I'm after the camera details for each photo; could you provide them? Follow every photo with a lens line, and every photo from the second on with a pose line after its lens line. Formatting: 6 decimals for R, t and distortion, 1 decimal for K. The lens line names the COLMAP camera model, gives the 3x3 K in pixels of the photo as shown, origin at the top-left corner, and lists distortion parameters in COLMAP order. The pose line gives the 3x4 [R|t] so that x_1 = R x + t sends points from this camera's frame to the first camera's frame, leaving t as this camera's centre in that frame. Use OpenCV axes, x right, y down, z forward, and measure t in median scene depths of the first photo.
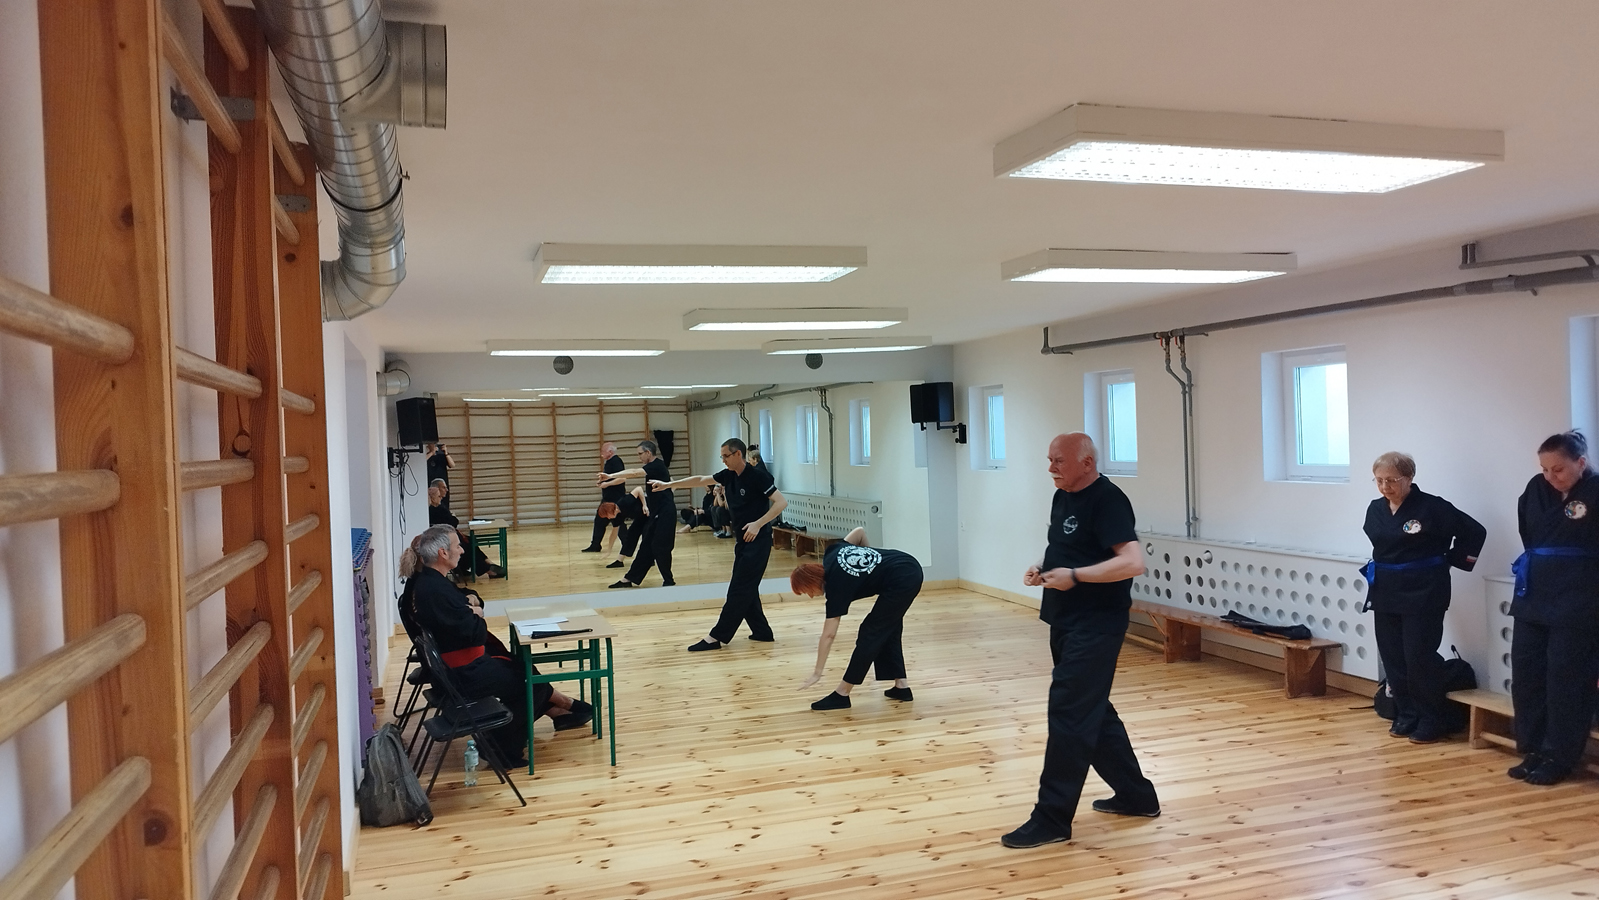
lens RADIAL K [[1140.2, 0, 787.0], [0, 1140.2, 441.2], [0, 0, 1]] dist [0.023028, -0.023824]
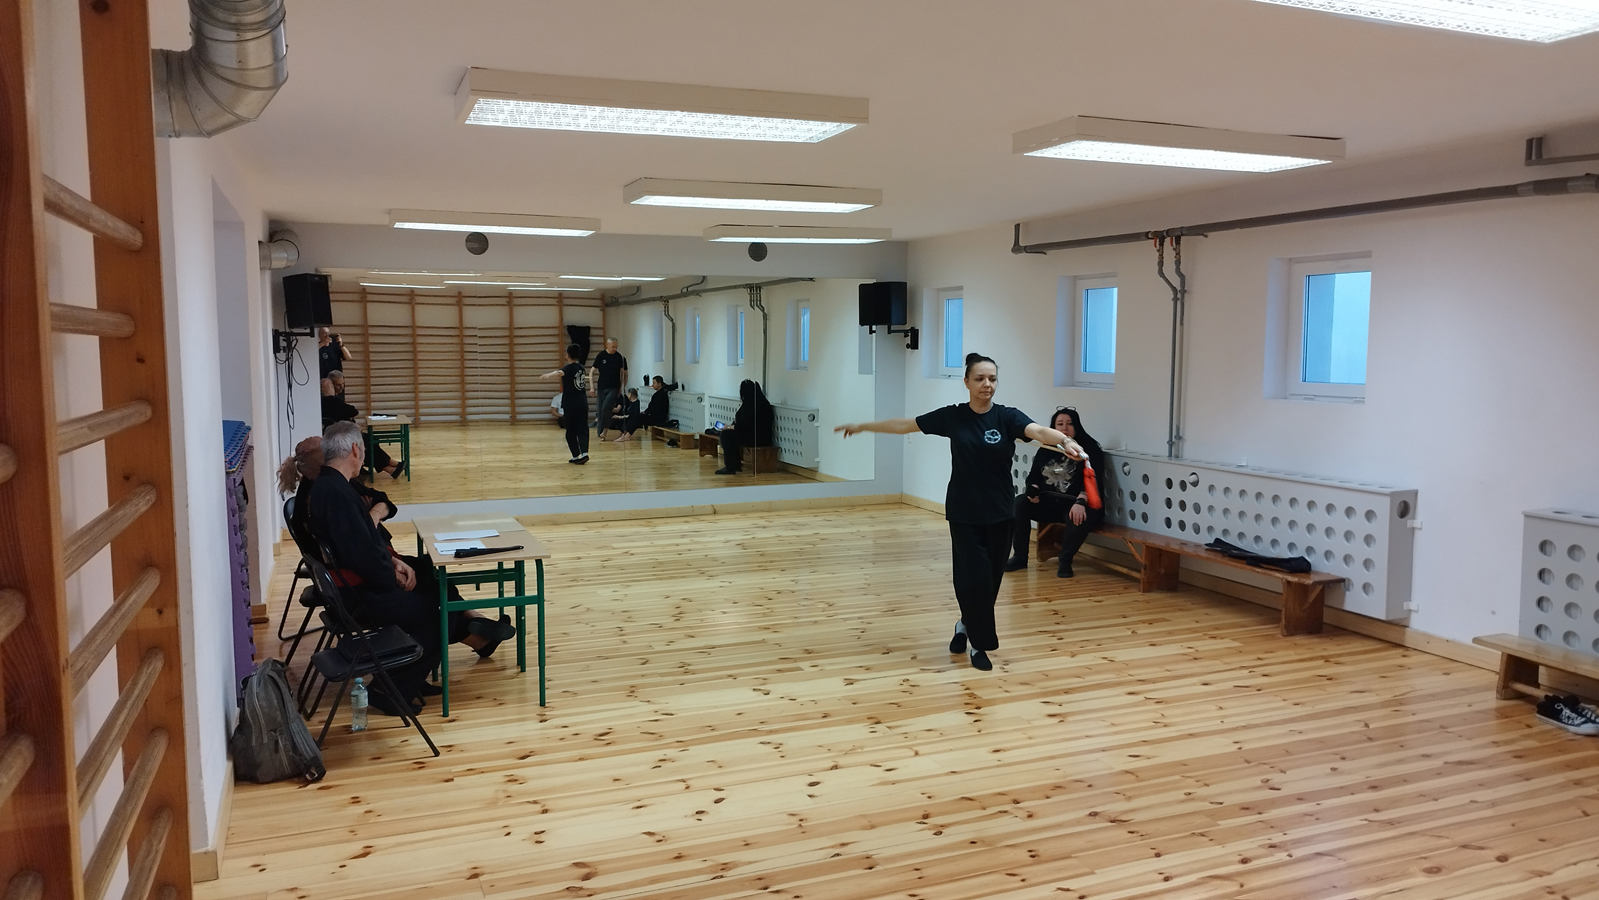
lens RADIAL K [[1149.7, 0, 785.0], [0, 1149.7, 444.2], [0, 0, 1]] dist [0.018486, -0.022712]
pose [[0.996440, 0.028634, 0.079298, -0.043457], [-0.035257, 0.995890, 0.083427, 0.009404], [-0.076584, -0.085926, 0.993354, 0.141705]]
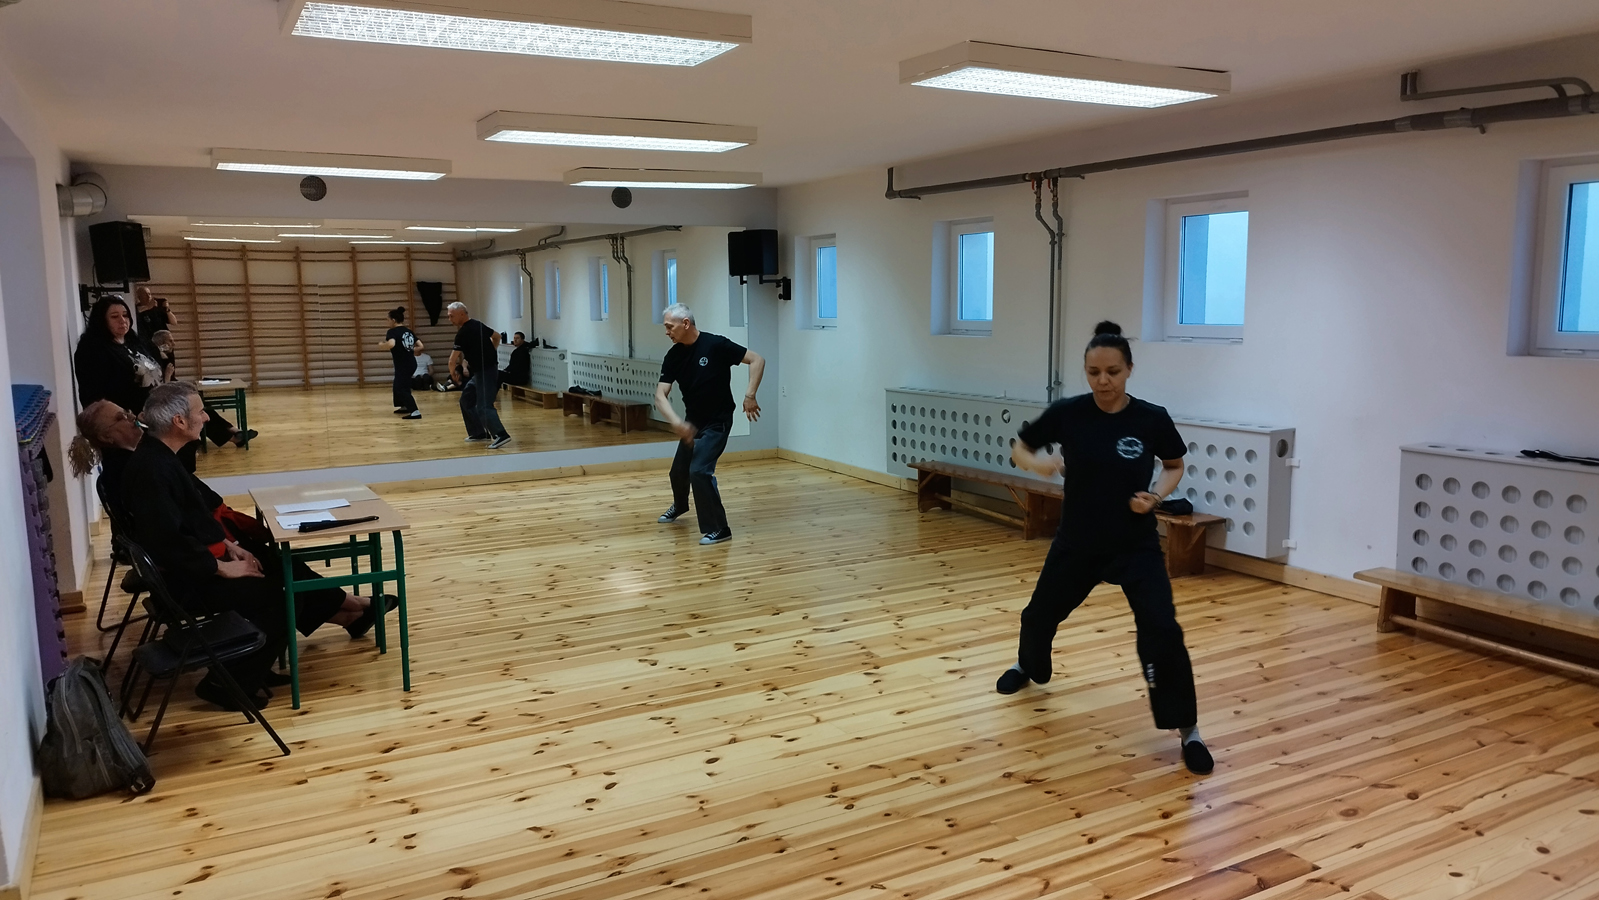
lens RADIAL K [[1145.6, 0, 789.9], [0, 1145.6, 445.9], [0, 0, 1]] dist [0.021746, -0.027516]
pose [[0.979306, -0.002538, 0.202369, -0.052581], [-0.021985, 0.992670, 0.118838, 0.018167], [-0.201187, -0.120828, 0.972072, 0.200227]]
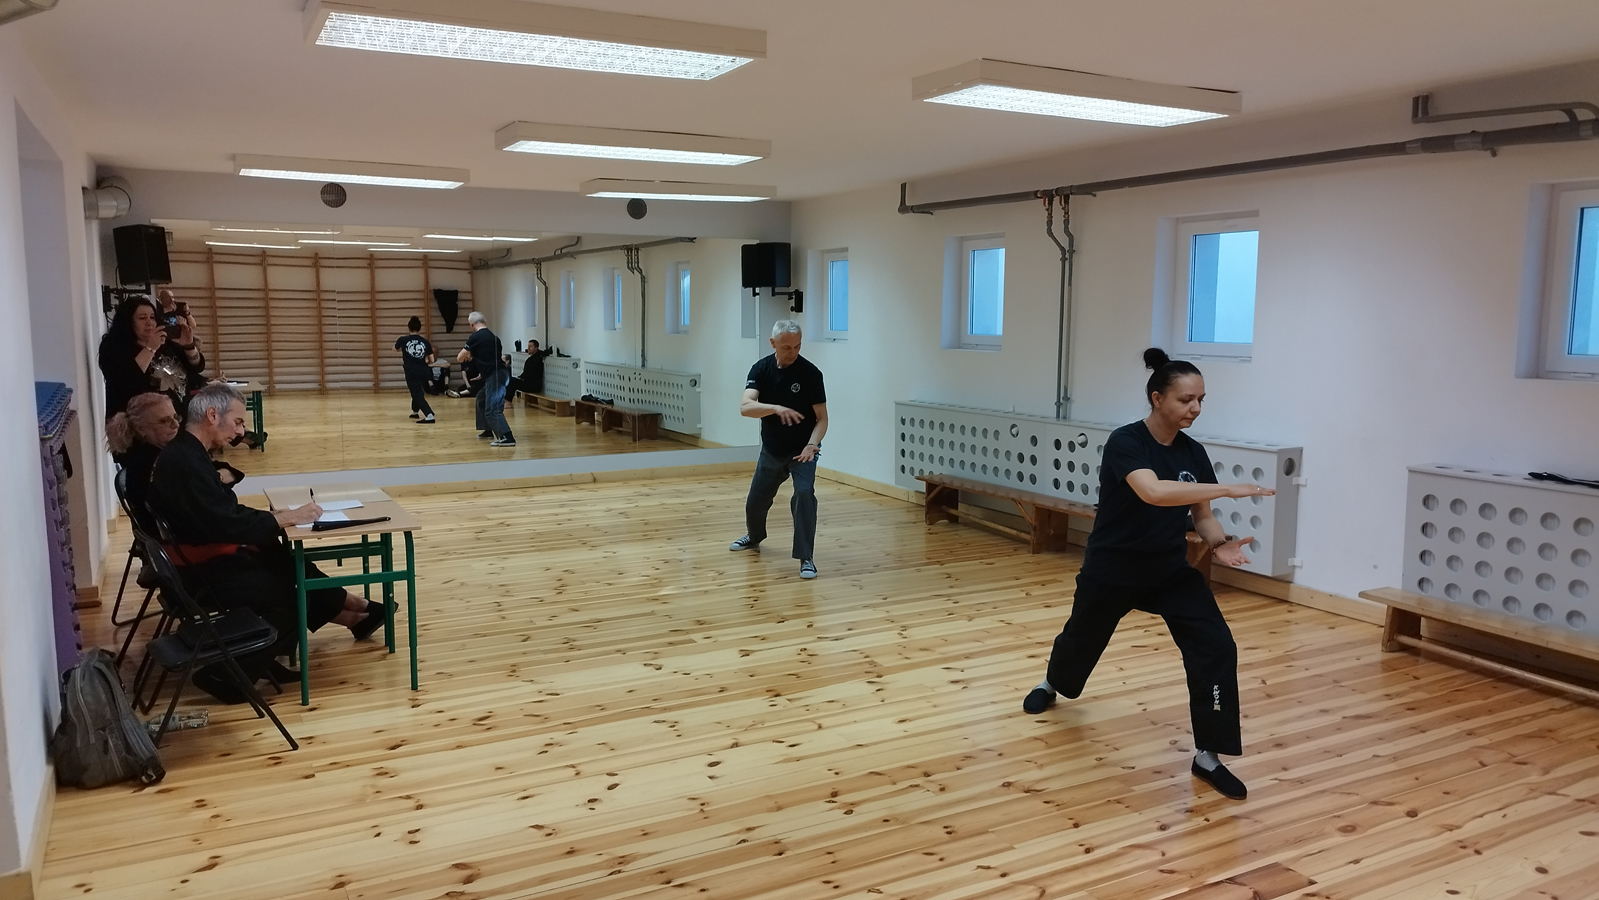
lens RADIAL K [[1144.1, 0, 785.4], [0, 1144.1, 440.7], [0, 0, 1]] dist [0.025761, -0.029646]
pose [[0.981881, 0.017745, 0.188668, -0.051426], [-0.037816, 0.993929, 0.103318, 0.020301], [-0.185689, -0.108581, 0.976591, 0.191651]]
